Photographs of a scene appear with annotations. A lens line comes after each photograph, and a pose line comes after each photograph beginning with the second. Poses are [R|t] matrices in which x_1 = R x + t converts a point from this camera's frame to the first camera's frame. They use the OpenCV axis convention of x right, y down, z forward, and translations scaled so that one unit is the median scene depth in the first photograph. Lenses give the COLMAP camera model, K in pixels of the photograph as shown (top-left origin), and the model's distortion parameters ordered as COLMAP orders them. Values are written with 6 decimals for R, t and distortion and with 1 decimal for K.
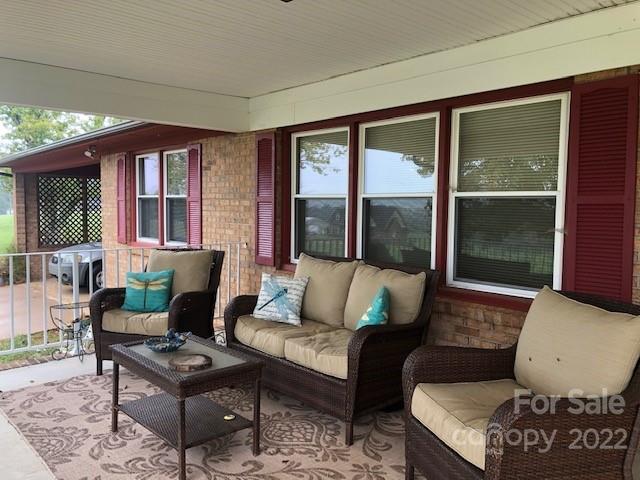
lens RADIAL K [[516.0, 0, 320.0], [0, 516.0, 240.0], [0, 0, 1]] dist [0.054511, -0.072249]
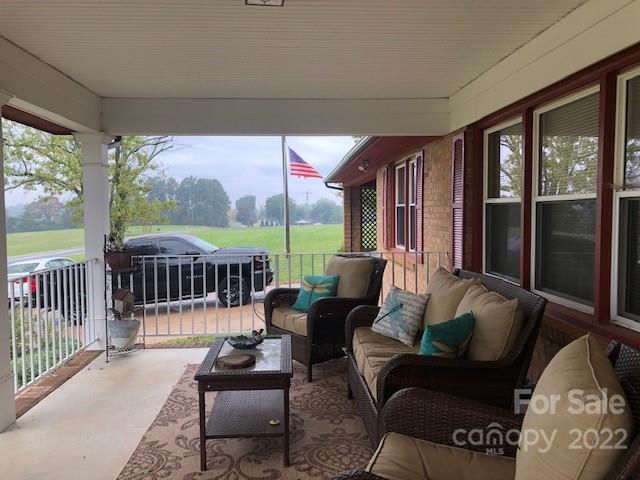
lens RADIAL K [[516.0, 0, 320.0], [0, 516.0, 240.0], [0, 0, 1]] dist [0.054511, -0.072249]
pose [[0.781859, 0.020846, -0.623107, 0.365459], [-0.028781, 0.999582, -0.002673, -0.011356], [0.622791, 0.020023, 0.782132, 0.175059]]
